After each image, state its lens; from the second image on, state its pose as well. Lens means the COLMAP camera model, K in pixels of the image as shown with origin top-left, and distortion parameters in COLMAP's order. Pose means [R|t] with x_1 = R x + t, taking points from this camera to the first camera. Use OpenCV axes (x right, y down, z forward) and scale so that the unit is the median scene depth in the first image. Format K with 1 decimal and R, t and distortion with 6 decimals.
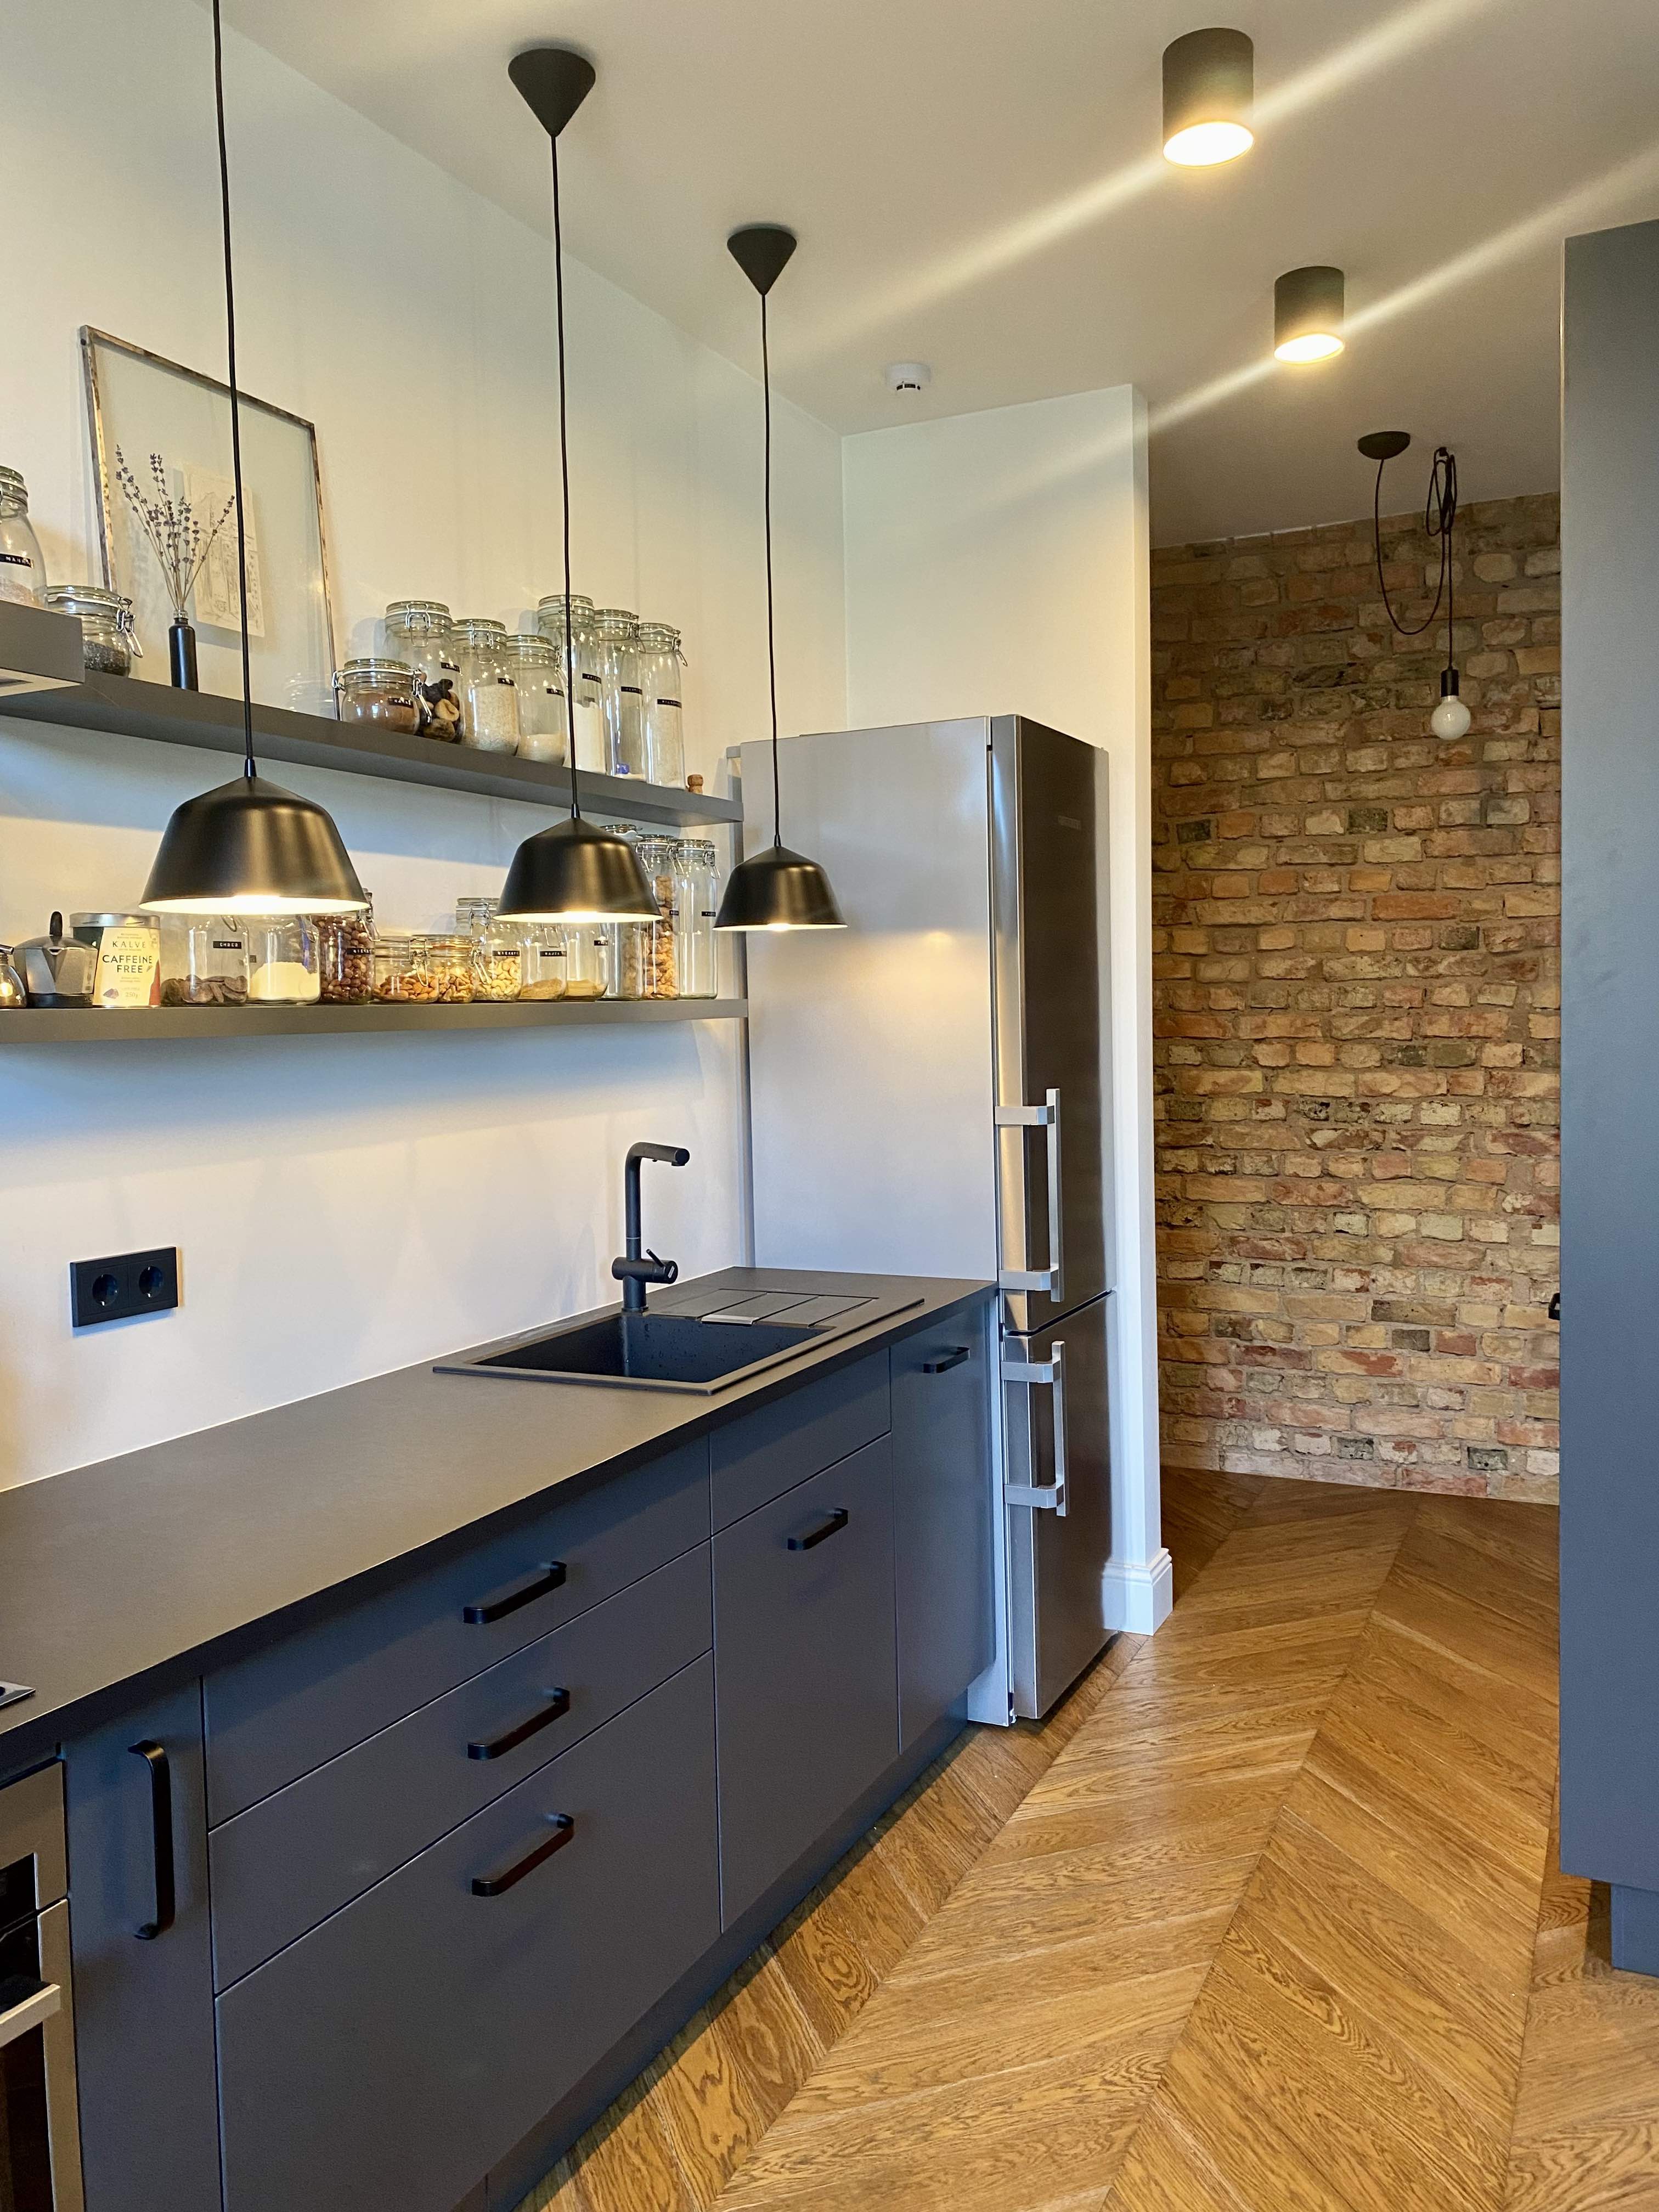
lens RADIAL K [[1676.5, 0, 861.8], [0, 1676.5, 1143.0], [0, 0, 1]] dist [0.024238, -0.024318]
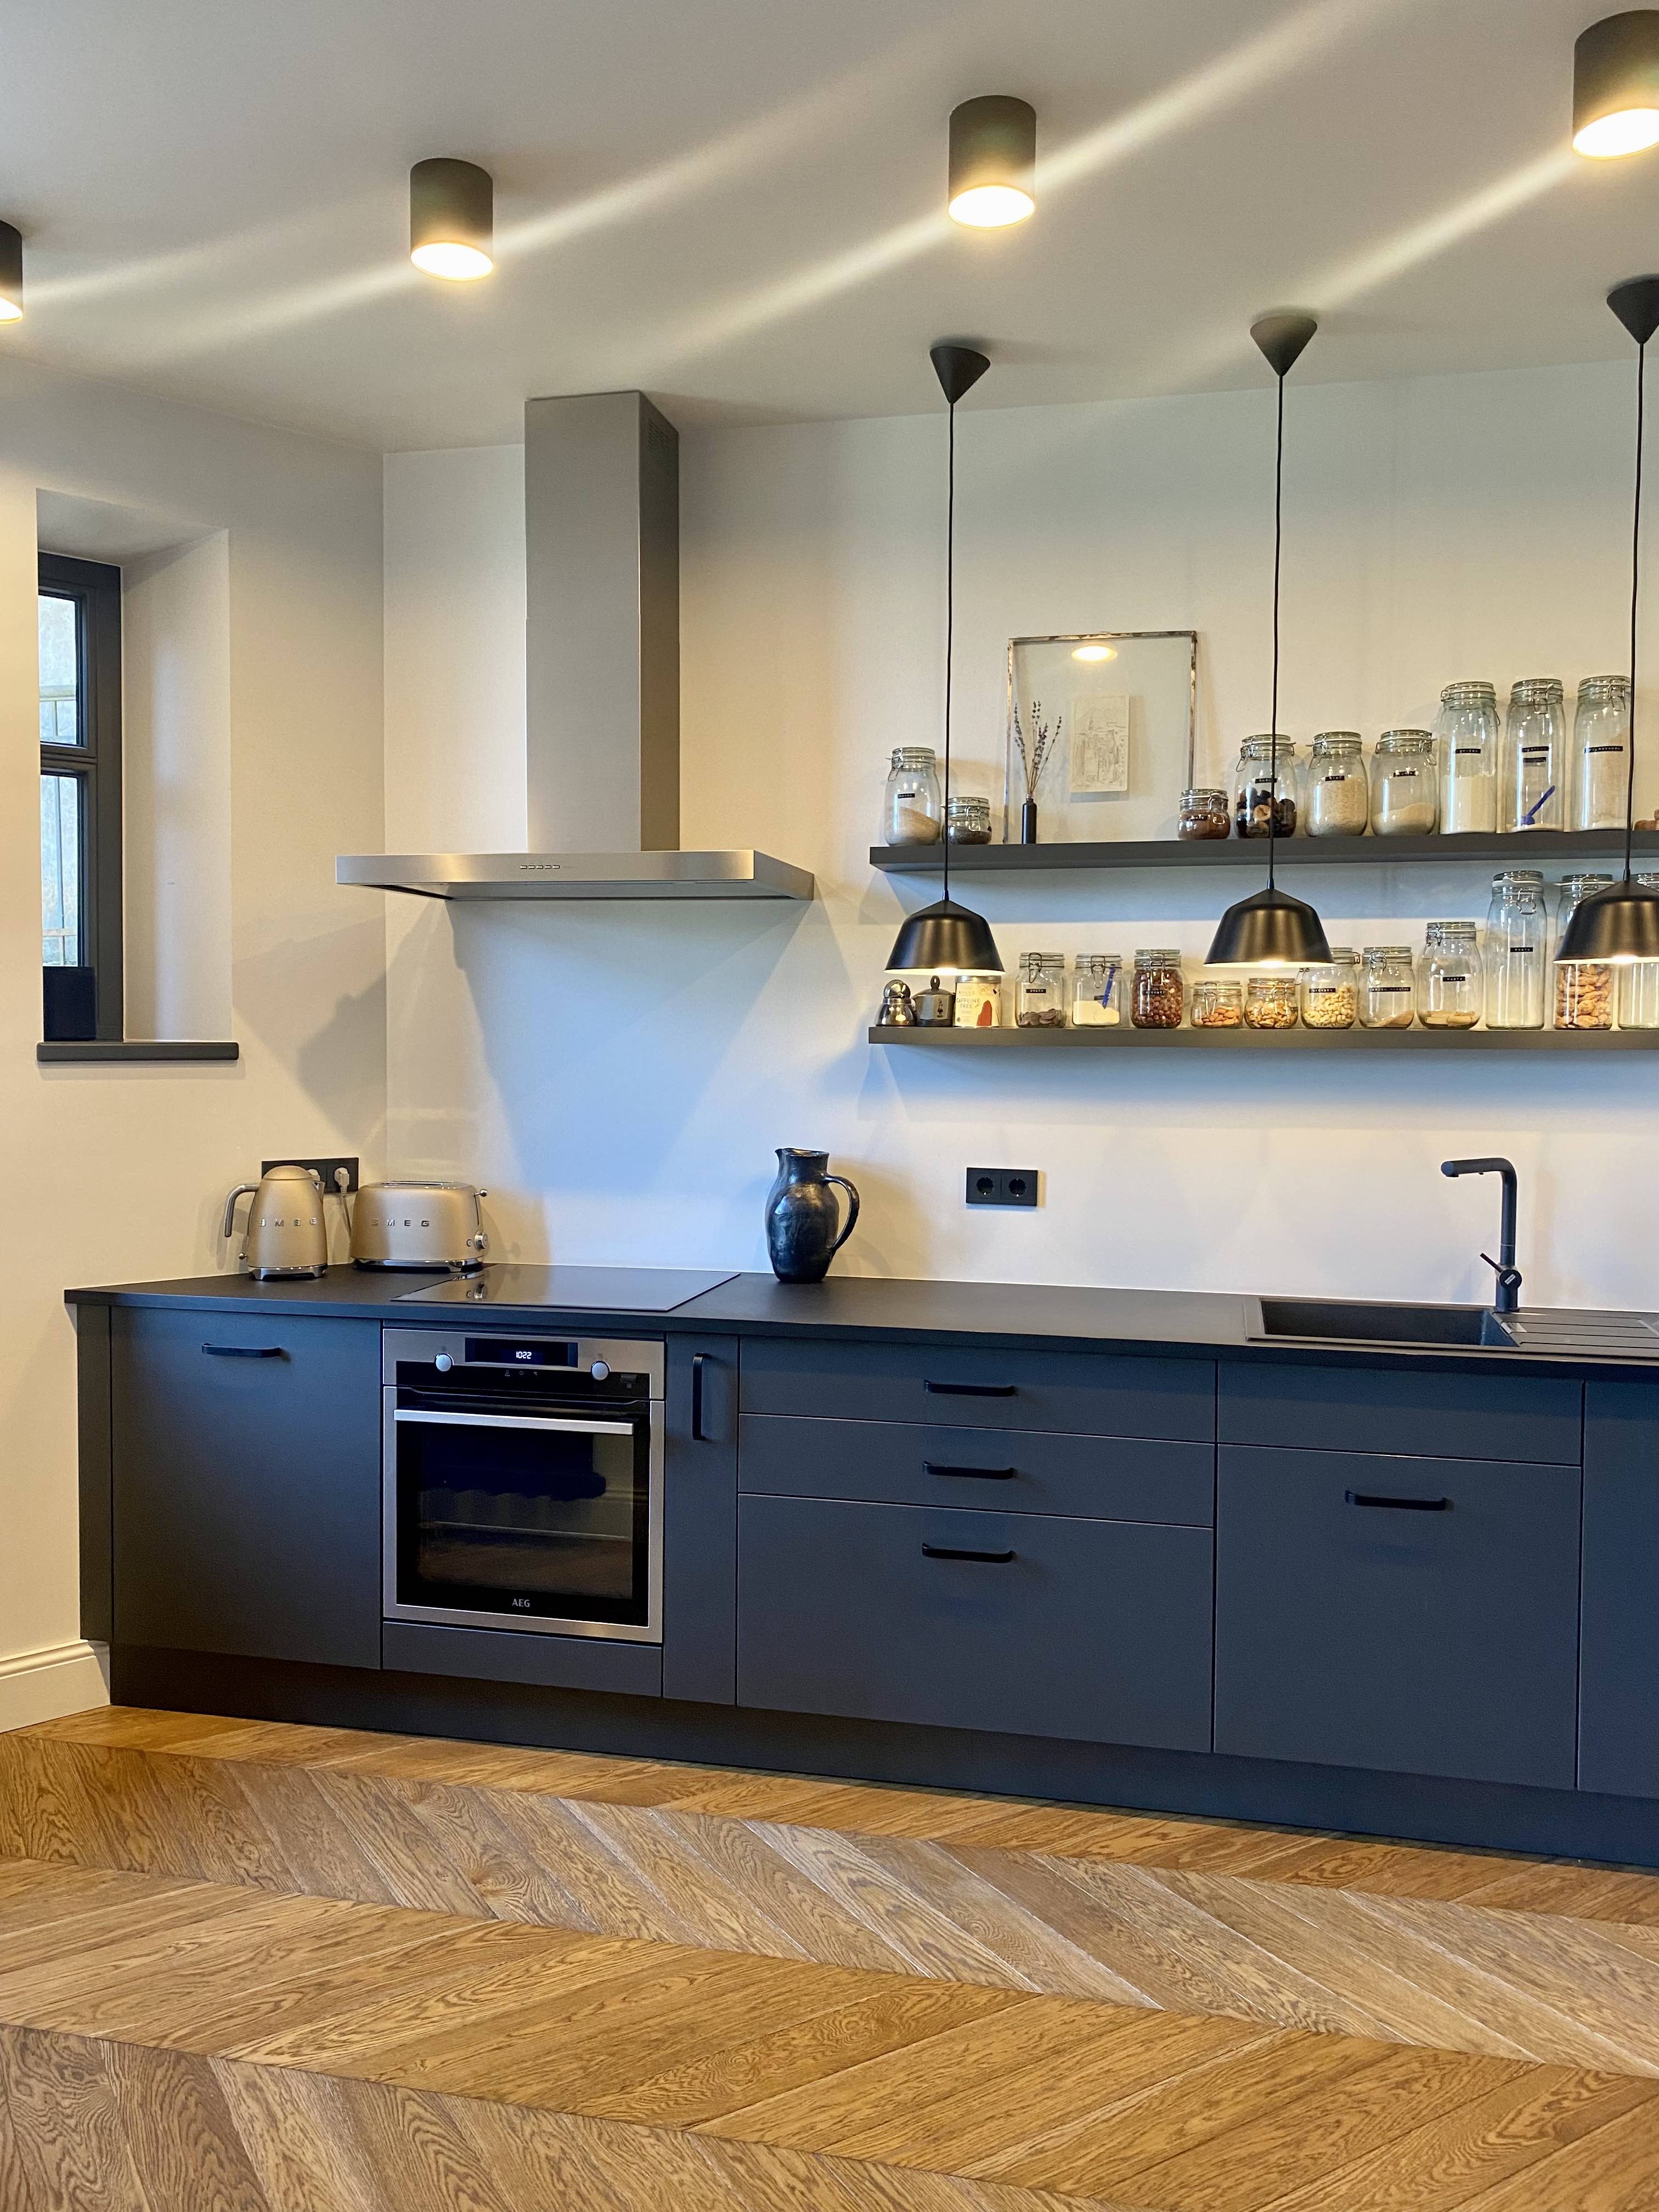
lens RADIAL K [[1676.5, 0, 818.2], [0, 1676.5, 1103.0], [0, 0, 1]] dist [0.024238, -0.024318]
pose [[0.205674, 0.061923, -0.976659, 1.100067], [-0.089560, 0.994999, 0.044225, -0.055488], [0.974514, 0.078374, 0.210191, 0.400135]]
